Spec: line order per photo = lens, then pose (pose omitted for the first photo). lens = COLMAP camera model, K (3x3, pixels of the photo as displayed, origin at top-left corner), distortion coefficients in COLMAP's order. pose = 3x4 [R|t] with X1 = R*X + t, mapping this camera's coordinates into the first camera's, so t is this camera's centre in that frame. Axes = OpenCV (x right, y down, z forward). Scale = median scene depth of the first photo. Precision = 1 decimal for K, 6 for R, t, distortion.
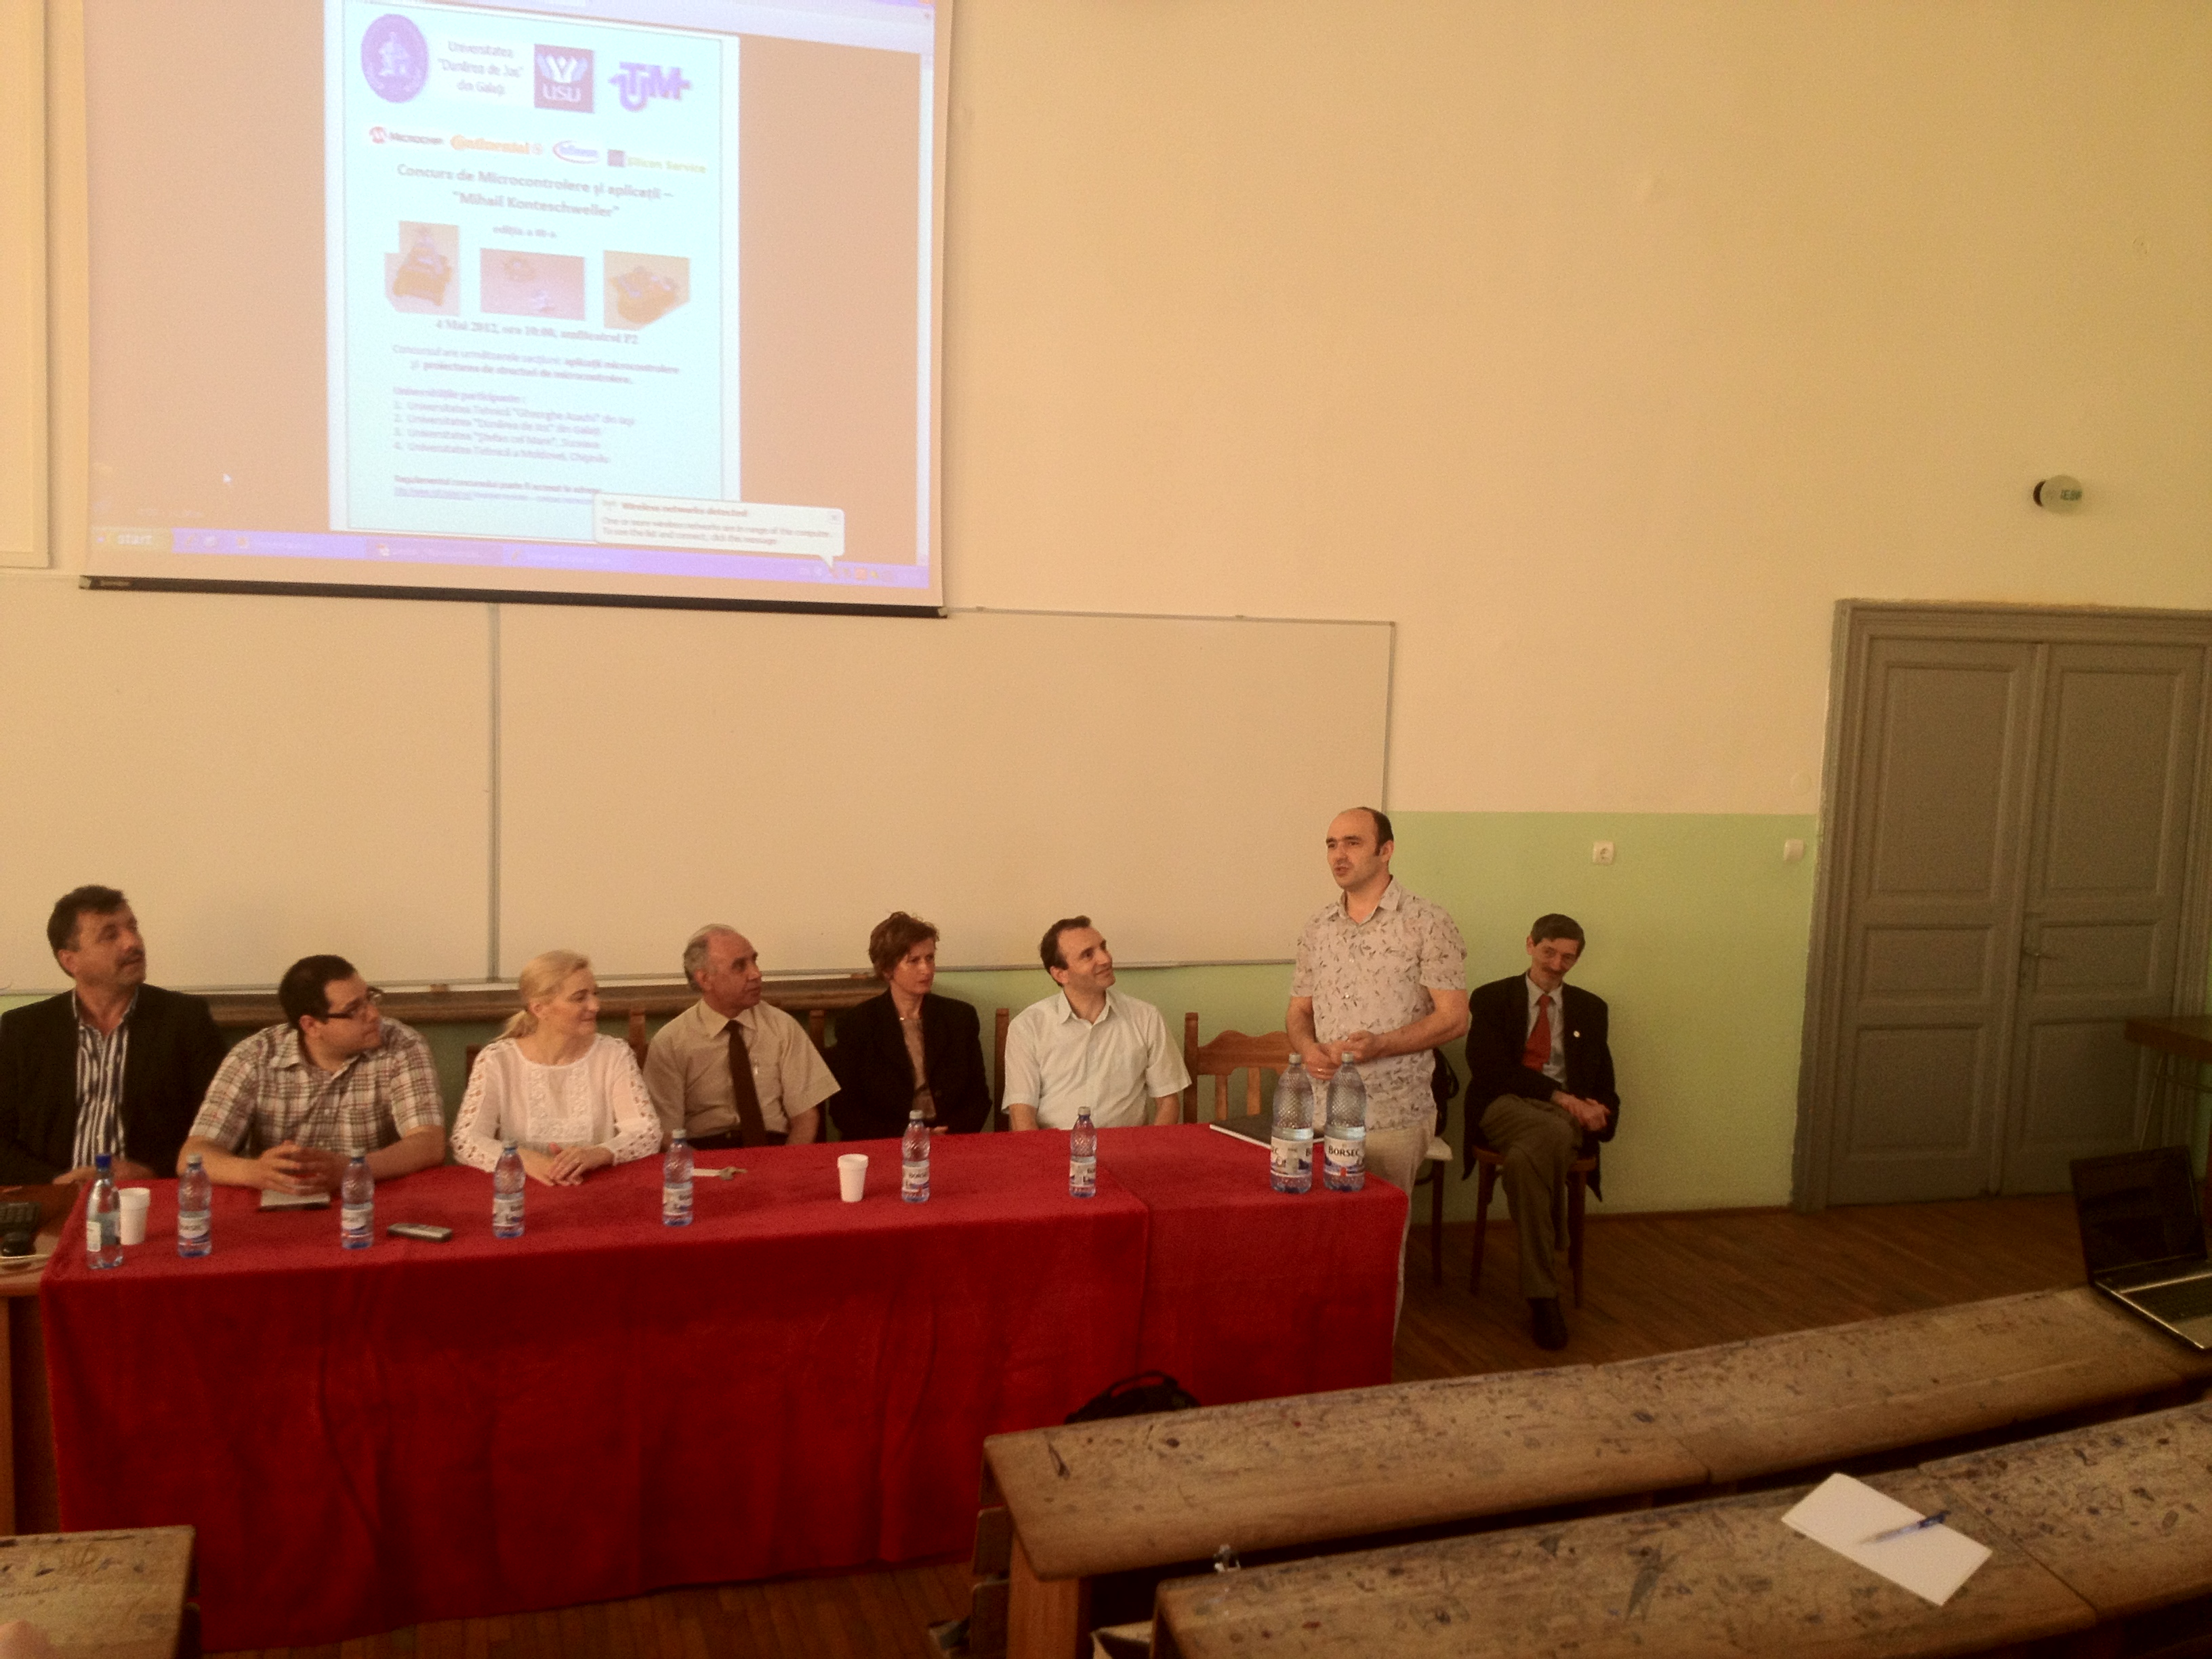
lens RADIAL K [[2069.1, 0, 1117.2], [0, 2069.1, 832.1], [0, 0, 1]] dist [0.162498, -0.380639]
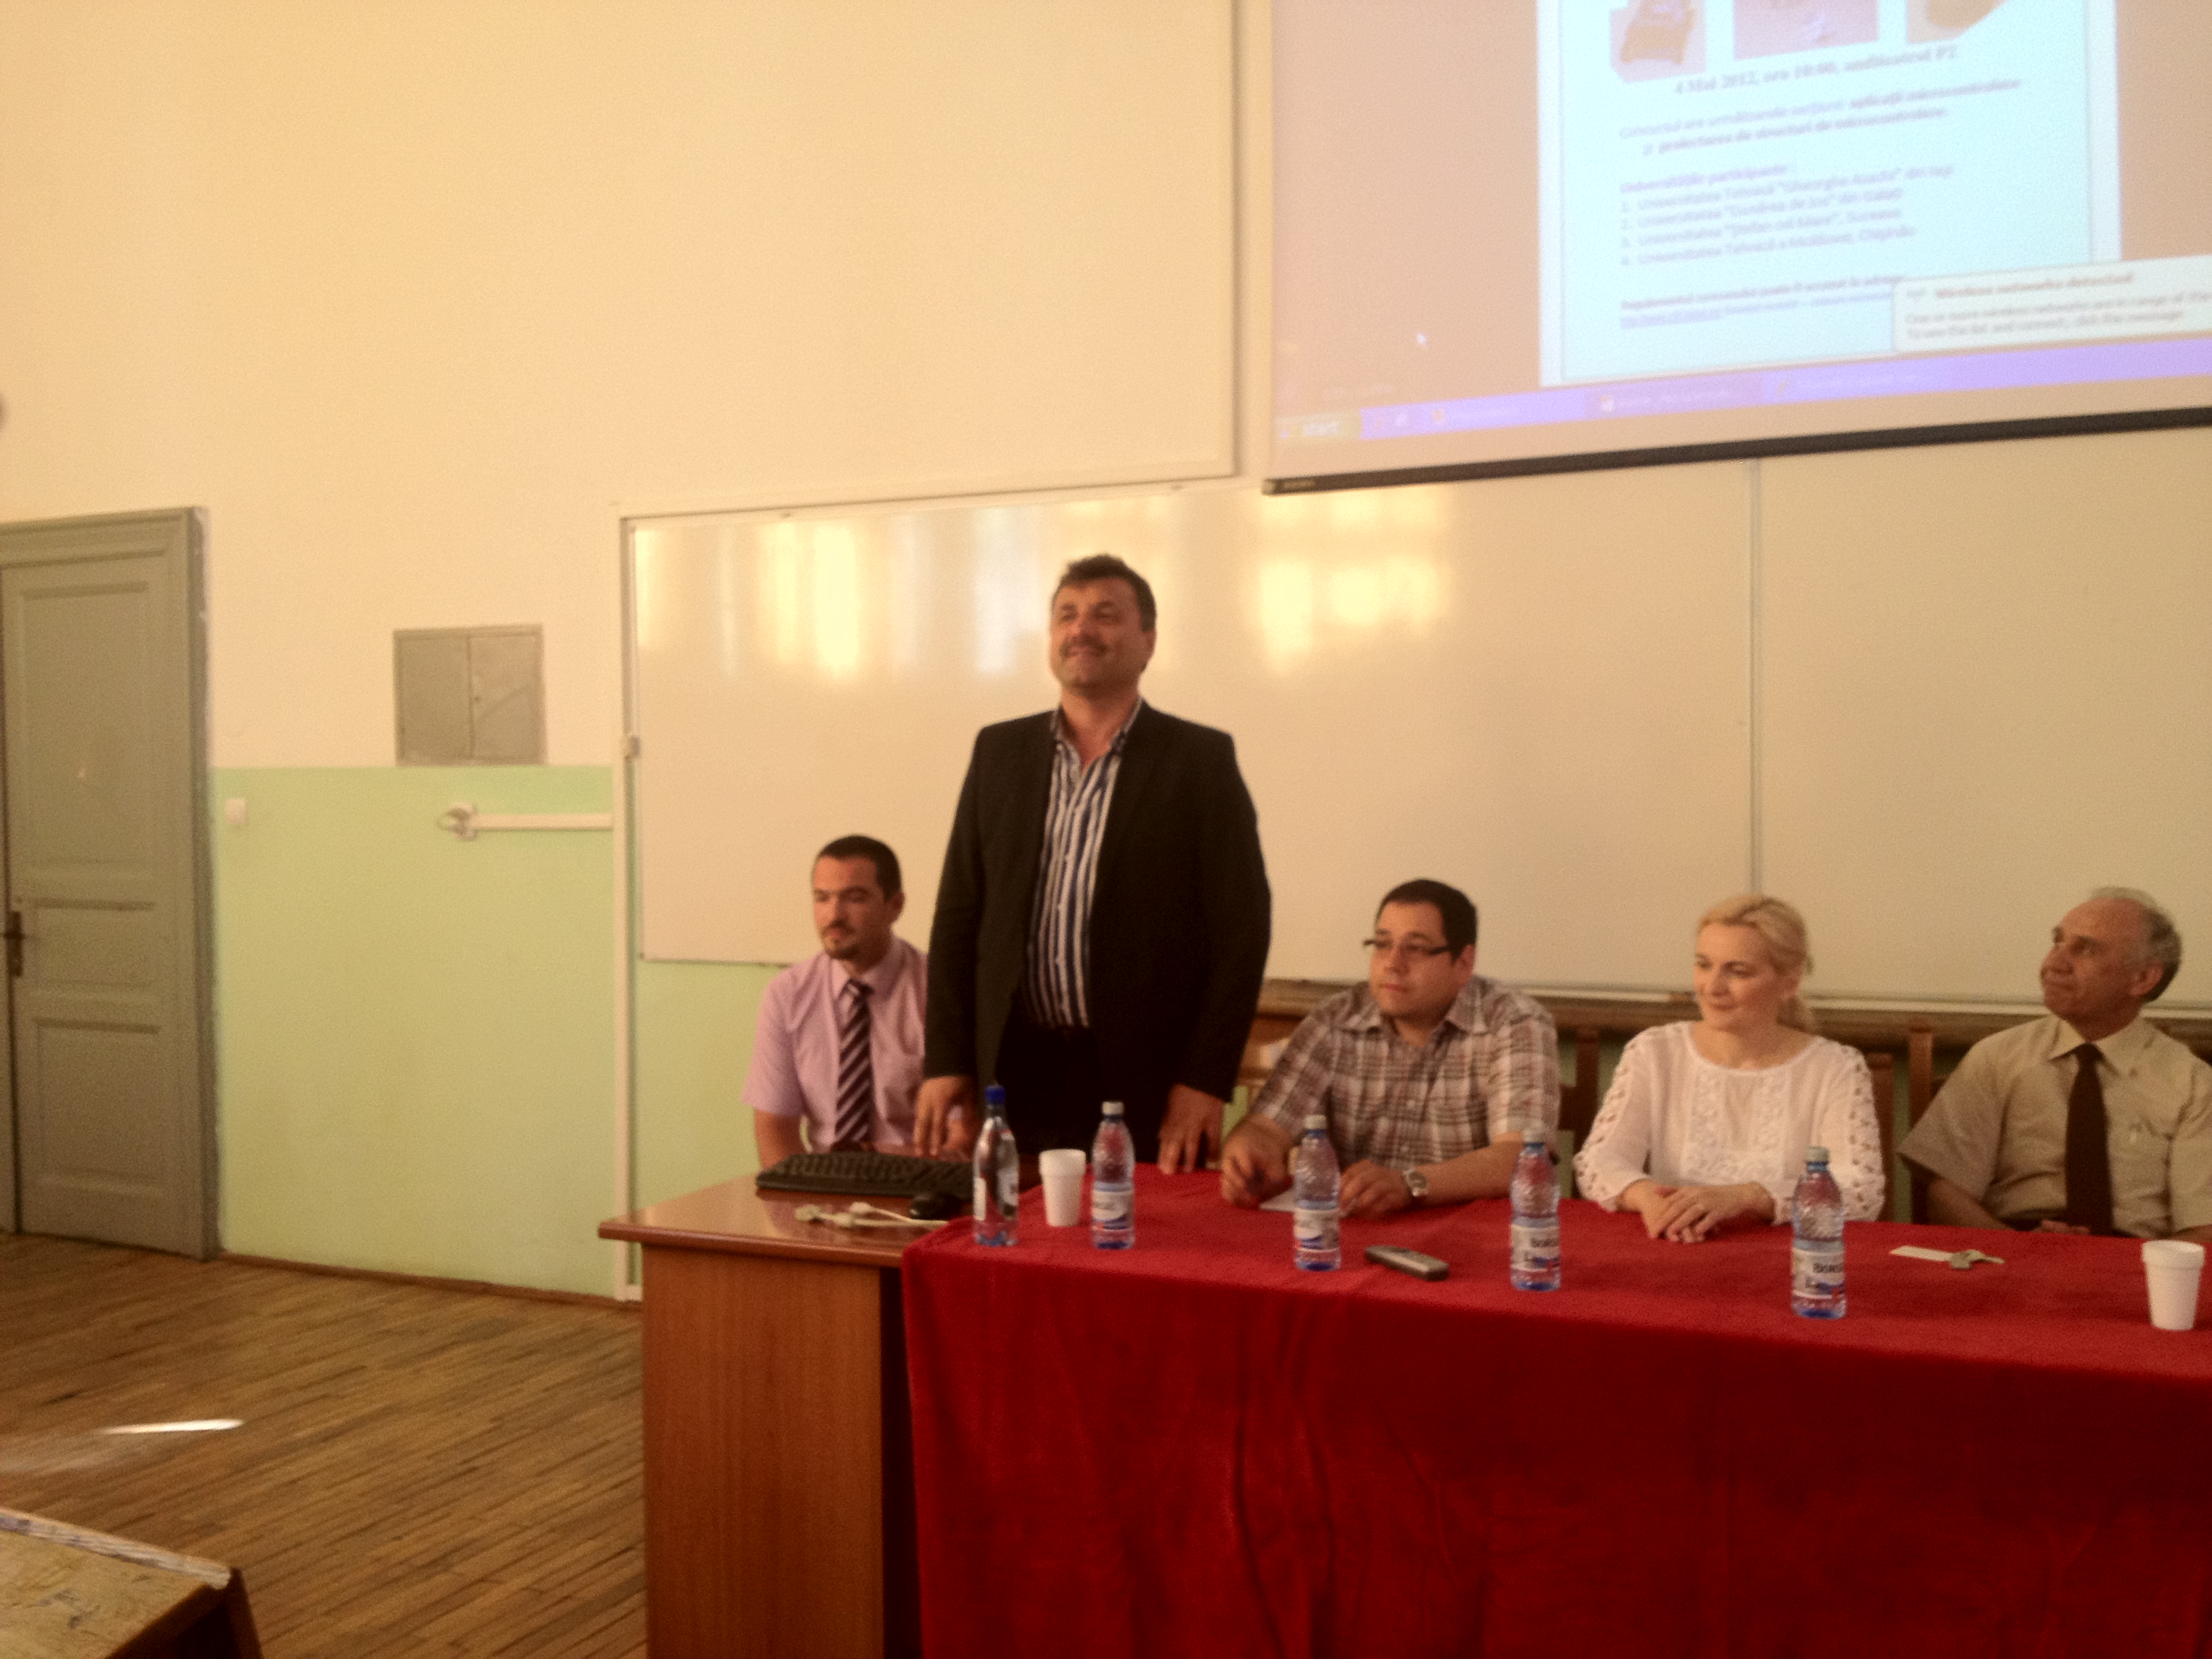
lens RADIAL K [[2093.0, 0, 1119.0], [0, 2093.0, 837.3], [0, 0, 1]] dist [0.148500, -0.390415]
pose [[0.736049, -0.021937, -0.676573, 0.032282], [-0.036049, 0.996786, -0.071537, 0.082532], [0.675968, 0.077045, 0.732893, 0.343297]]
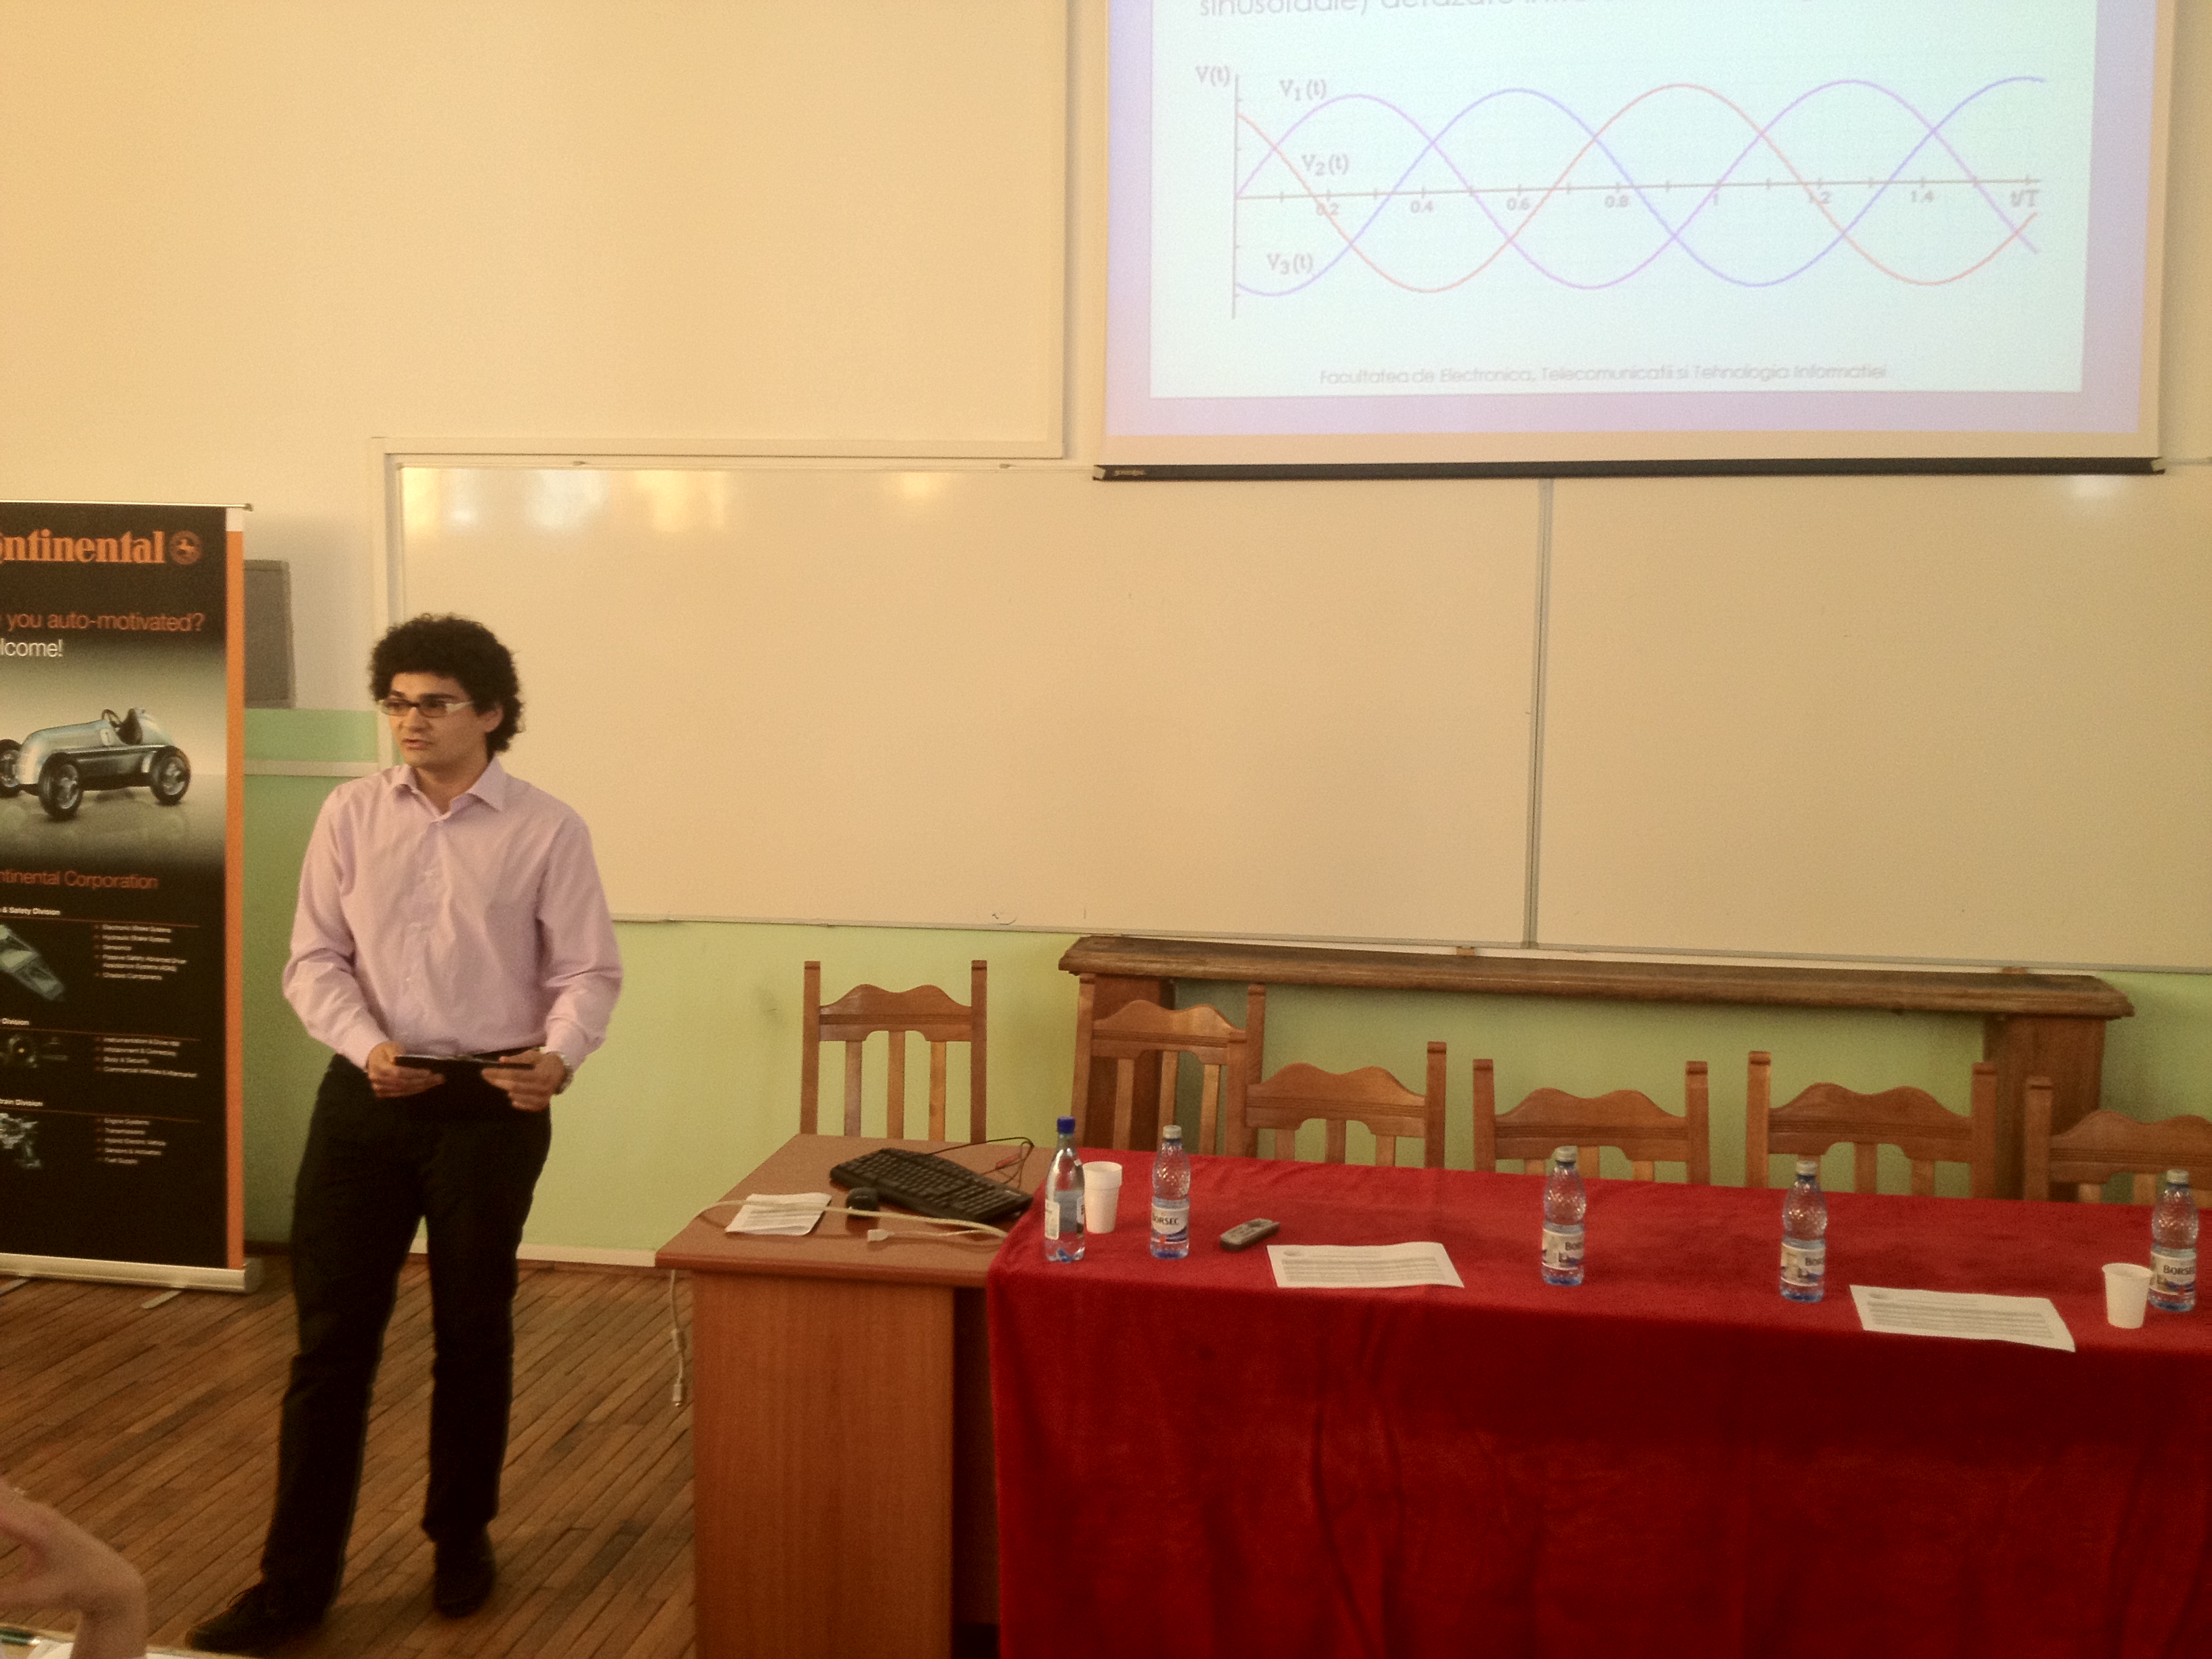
lens RADIAL K [[2066.4, 0, 1113.1], [0, 2066.4, 828.7], [0, 0, 1]] dist [0.181556, -0.416251]
pose [[0.889092, 0.026519, -0.456960, -0.076568], [-0.028071, 0.999600, 0.003393, 0.028326], [0.456868, 0.009811, 0.889481, 0.215237]]
